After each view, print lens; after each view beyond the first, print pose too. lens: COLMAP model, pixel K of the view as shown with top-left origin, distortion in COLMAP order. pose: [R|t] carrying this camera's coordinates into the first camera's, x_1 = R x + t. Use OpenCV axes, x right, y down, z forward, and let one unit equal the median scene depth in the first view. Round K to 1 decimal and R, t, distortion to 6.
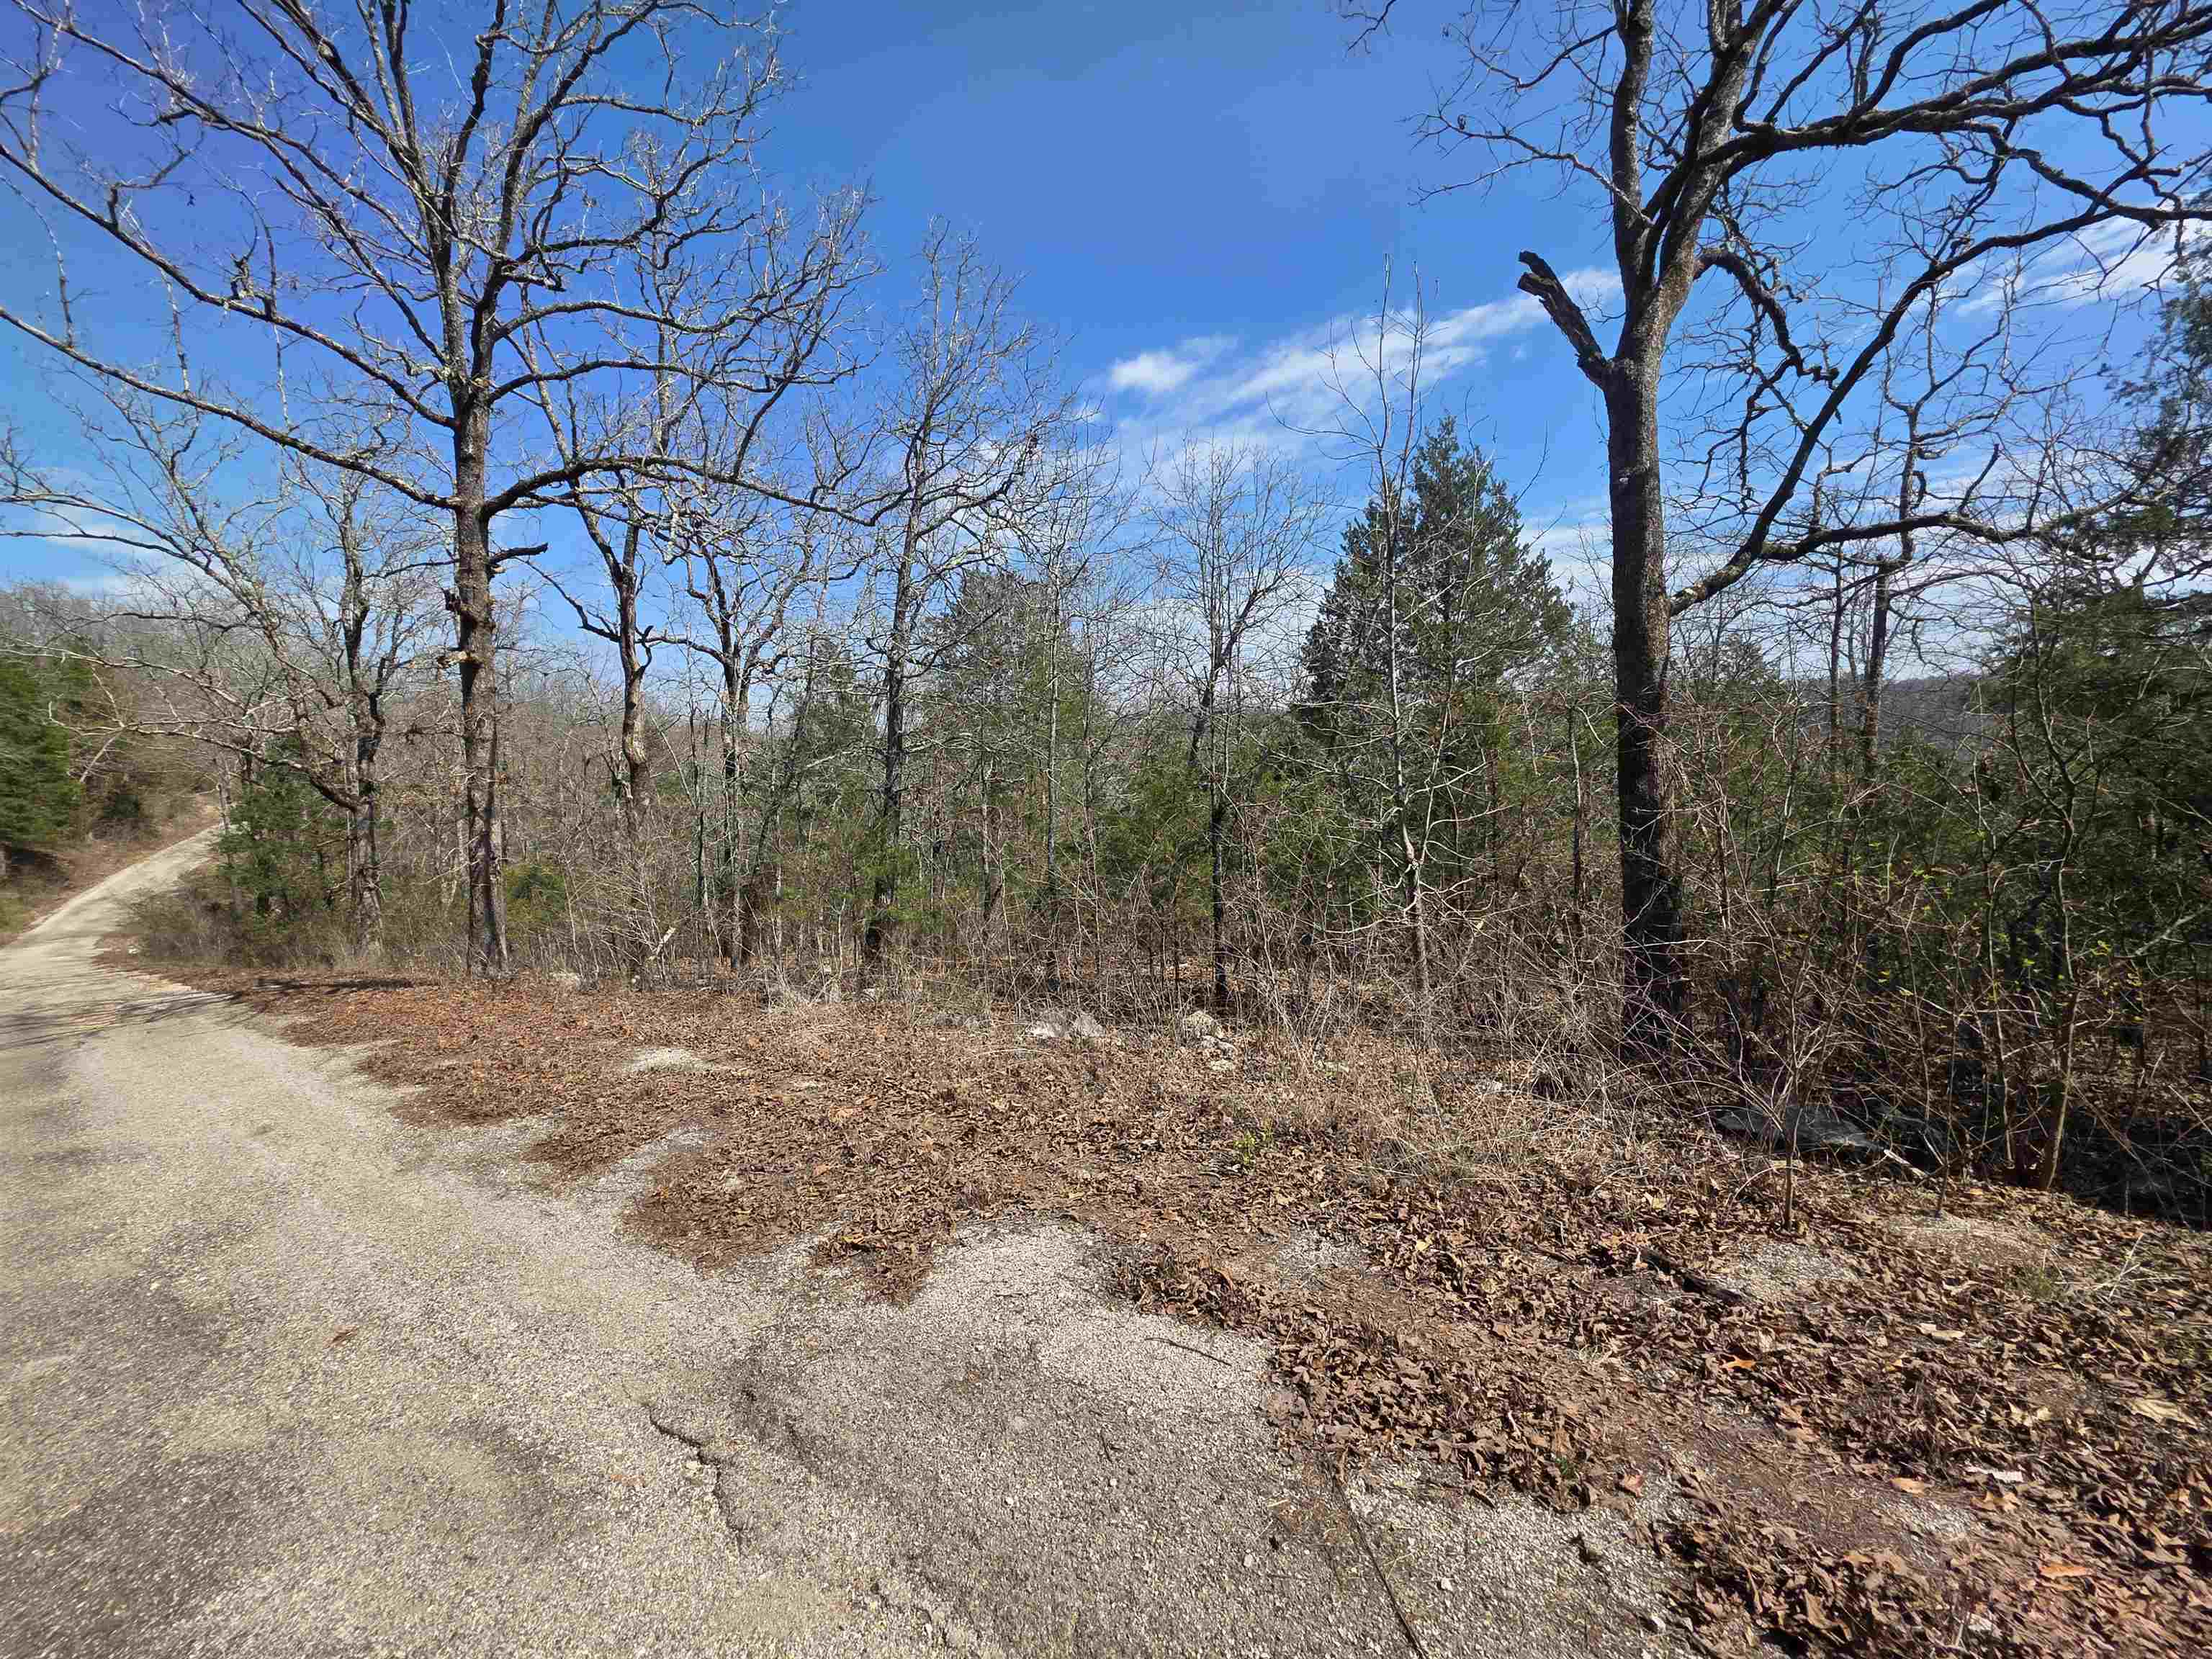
lens RADIAL K [[882.1, 0, 1107.0], [0, 882.1, 828.6], [0, 0, 1]] dist [-0.000280, -0.000387]
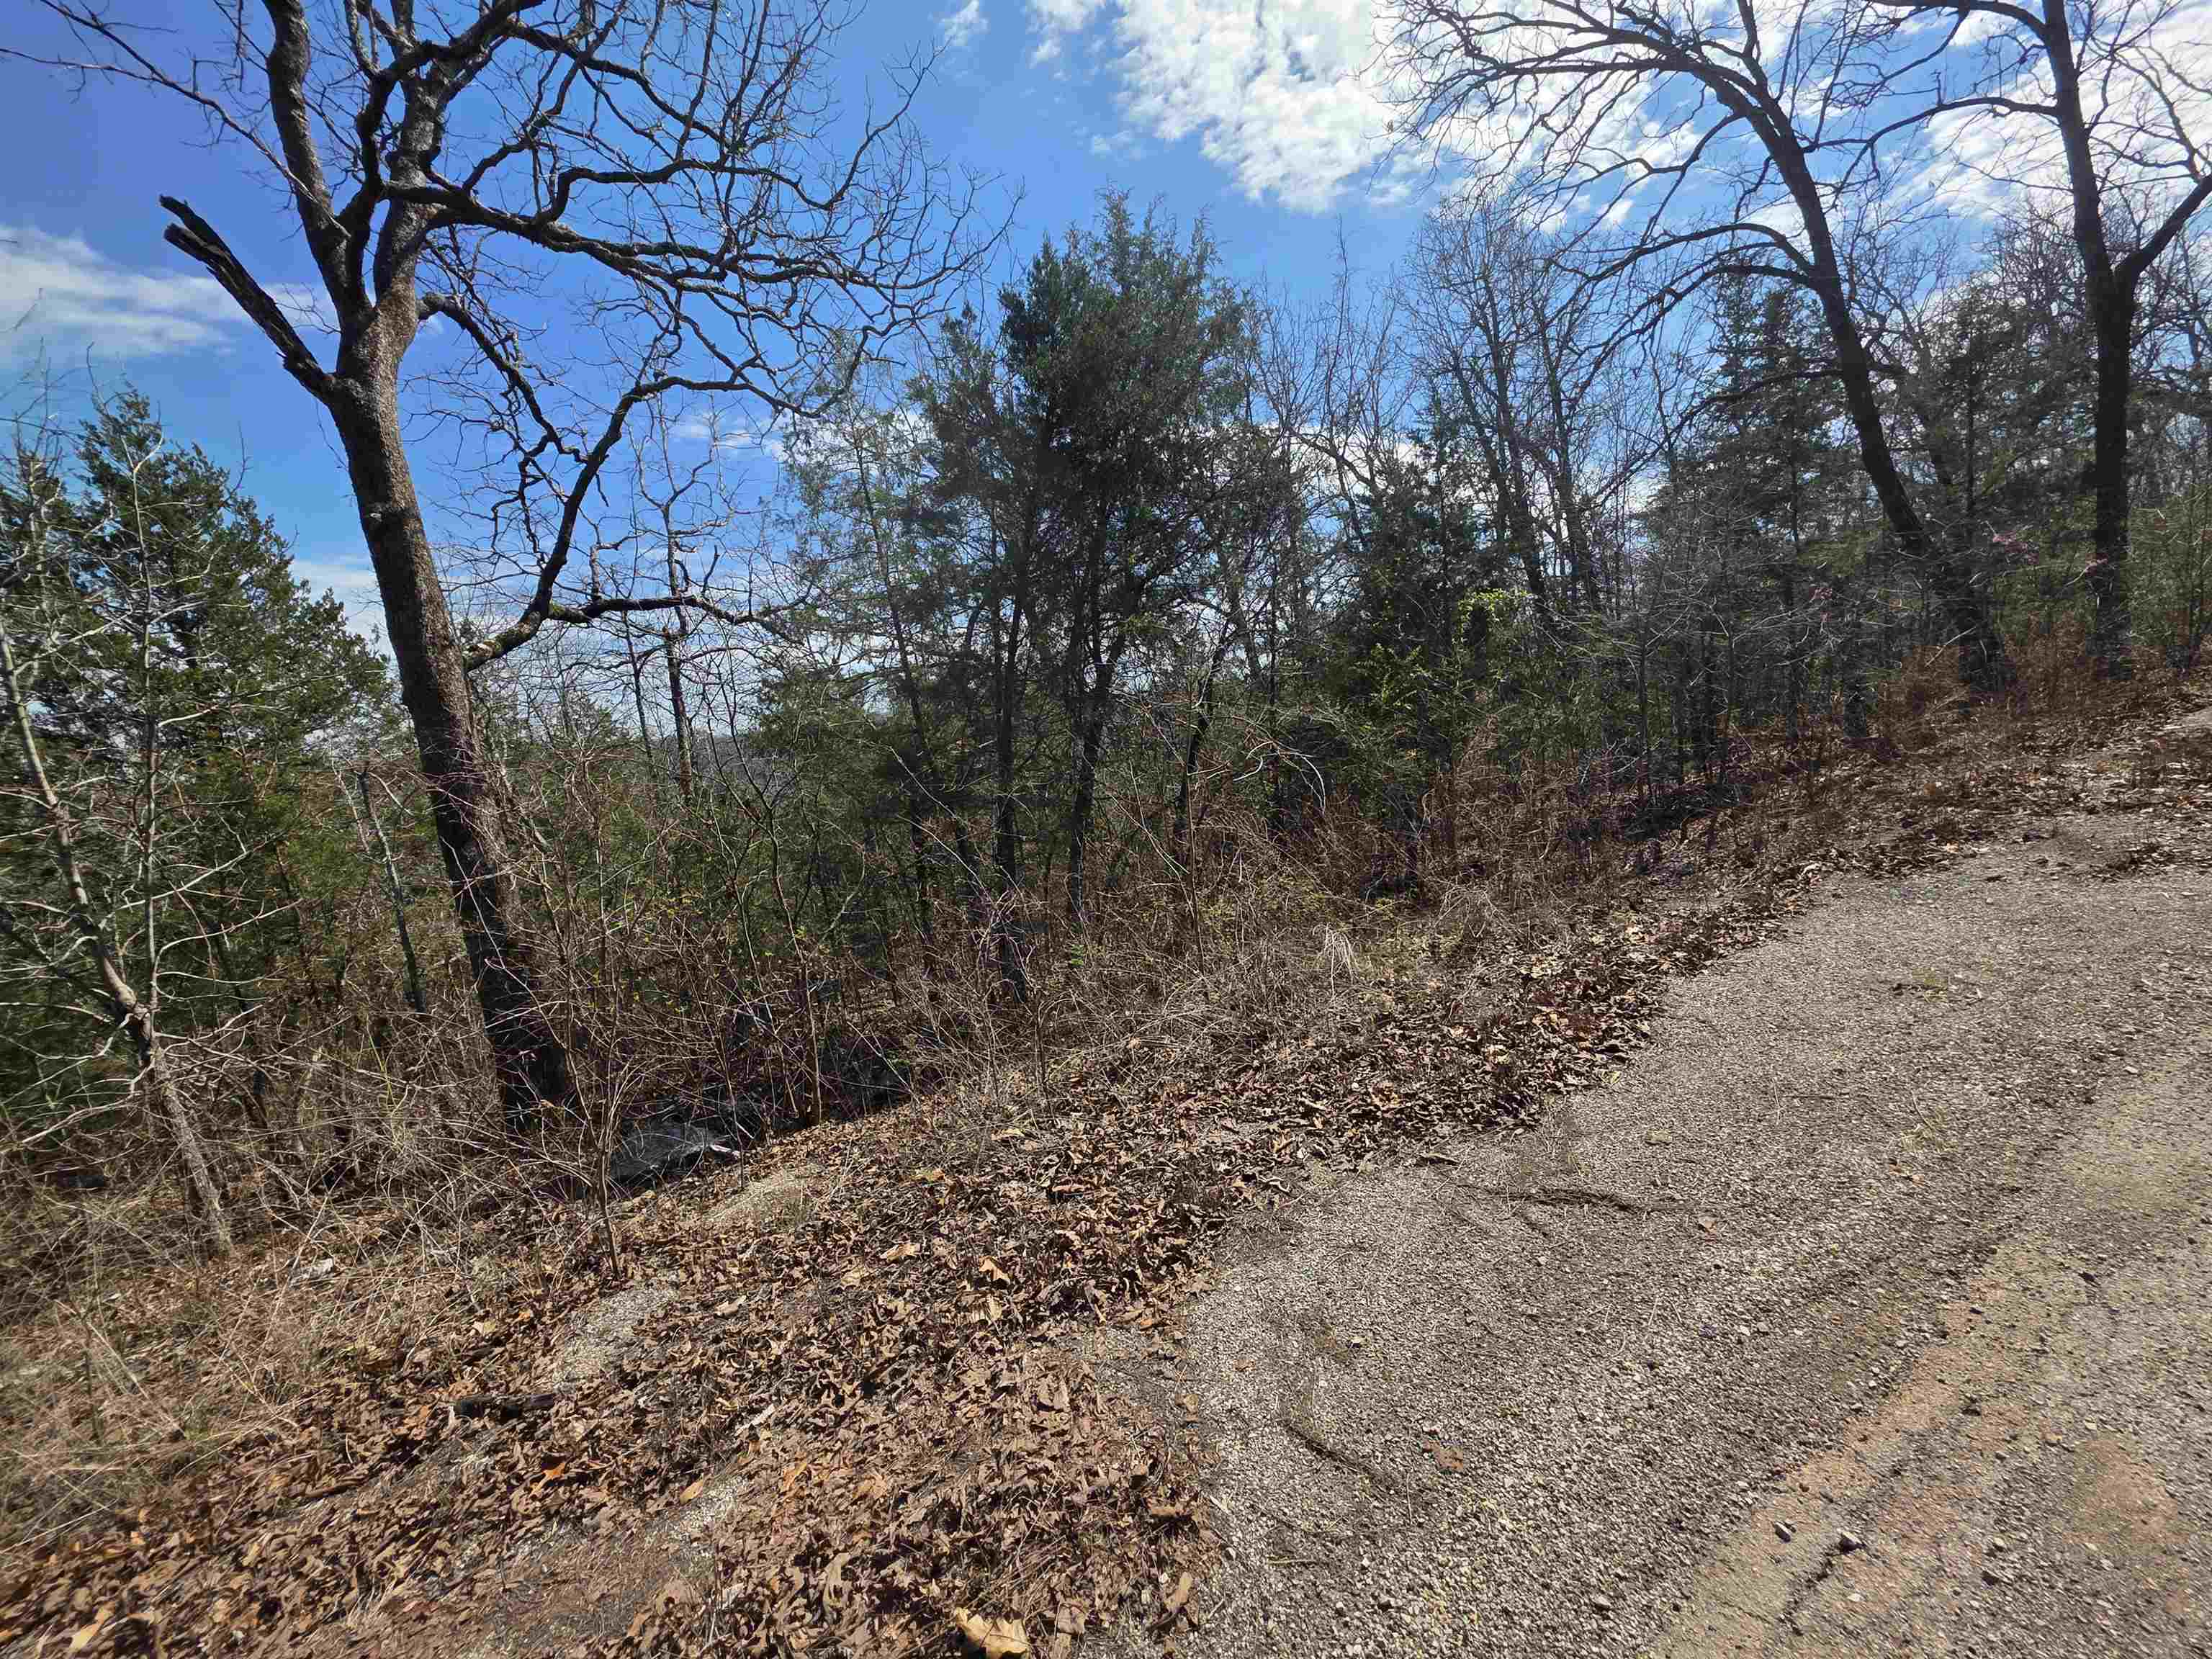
lens RADIAL K [[882.1, 0, 1119.7], [0, 882.1, 832.5], [0, 0, 1]] dist [-0.000280, -0.000387]
pose [[0.421491, -0.122286, 0.898550, 0.056288], [0.176676, 0.982952, 0.050898, 0.002378], [-0.889456, 0.137299, 0.435910, -0.003395]]
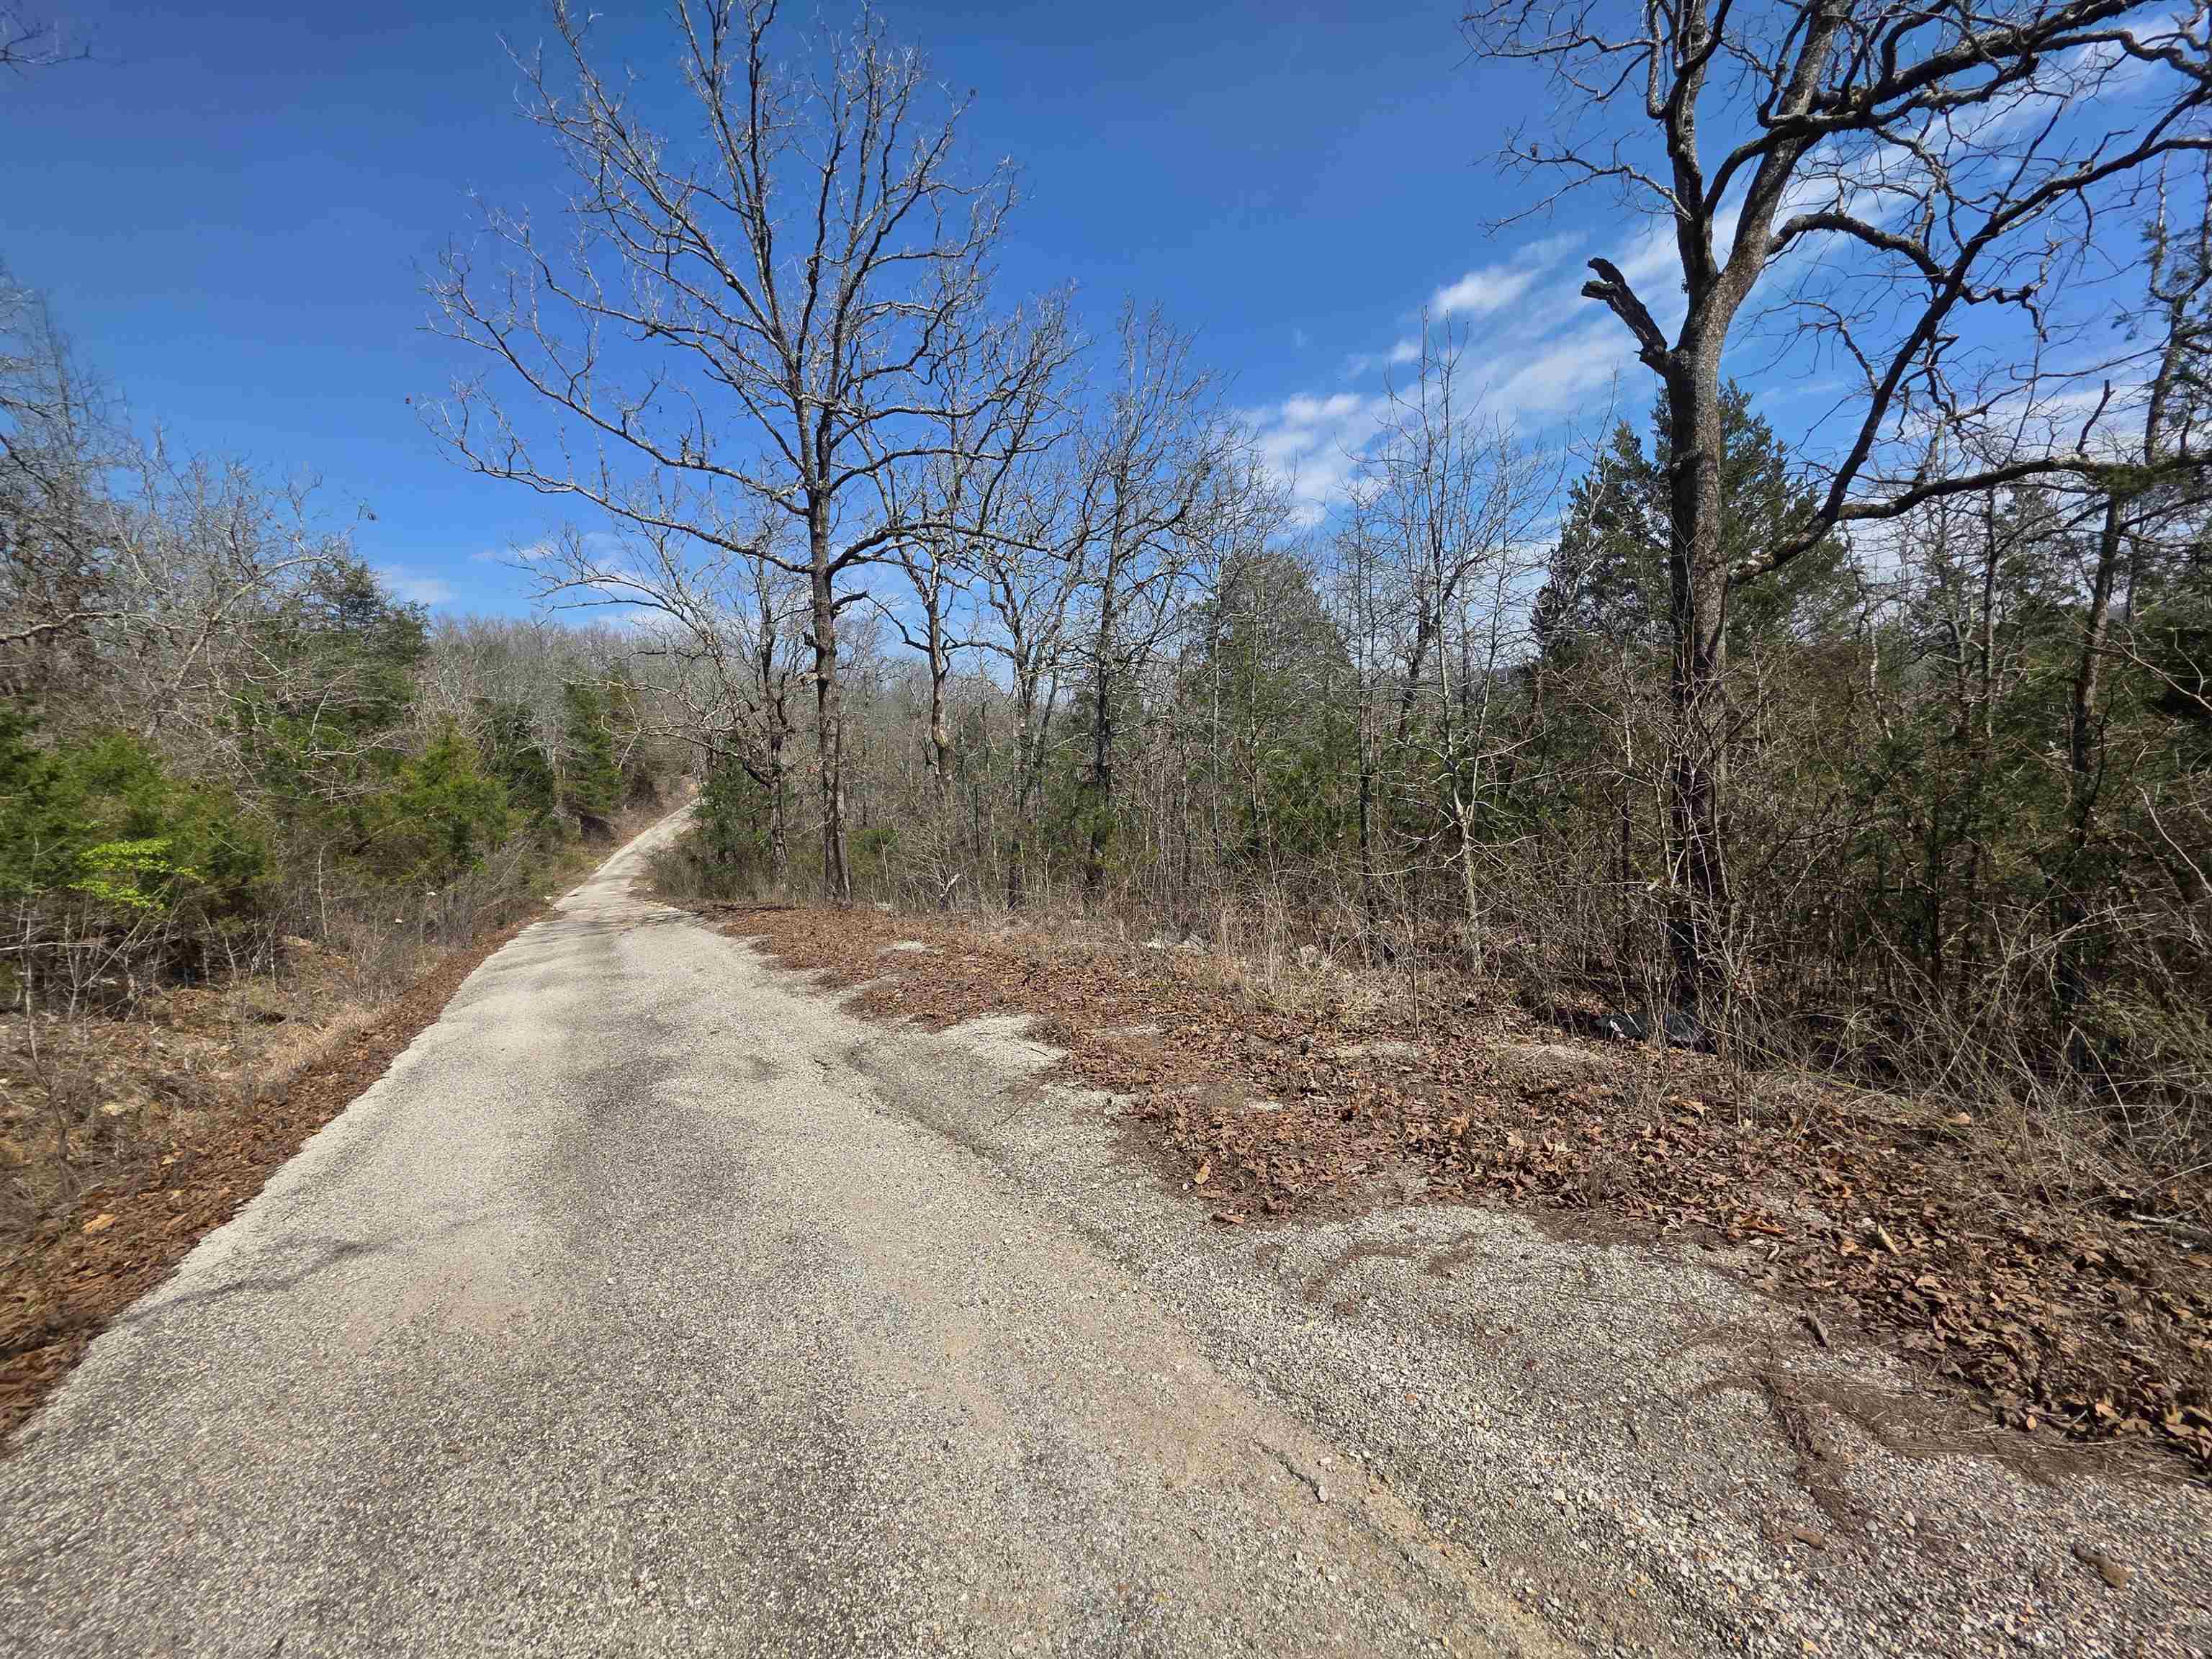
lens RADIAL K [[882.1, 0, 1110.0], [0, 882.1, 824.5], [0, 0, 1]] dist [-0.000280, -0.000387]
pose [[0.937700, 0.003210, -0.347432, 0.257618], [0.006946, 0.999584, 0.027981, 0.007644], [0.347377, -0.028651, 0.937288, -0.216789]]
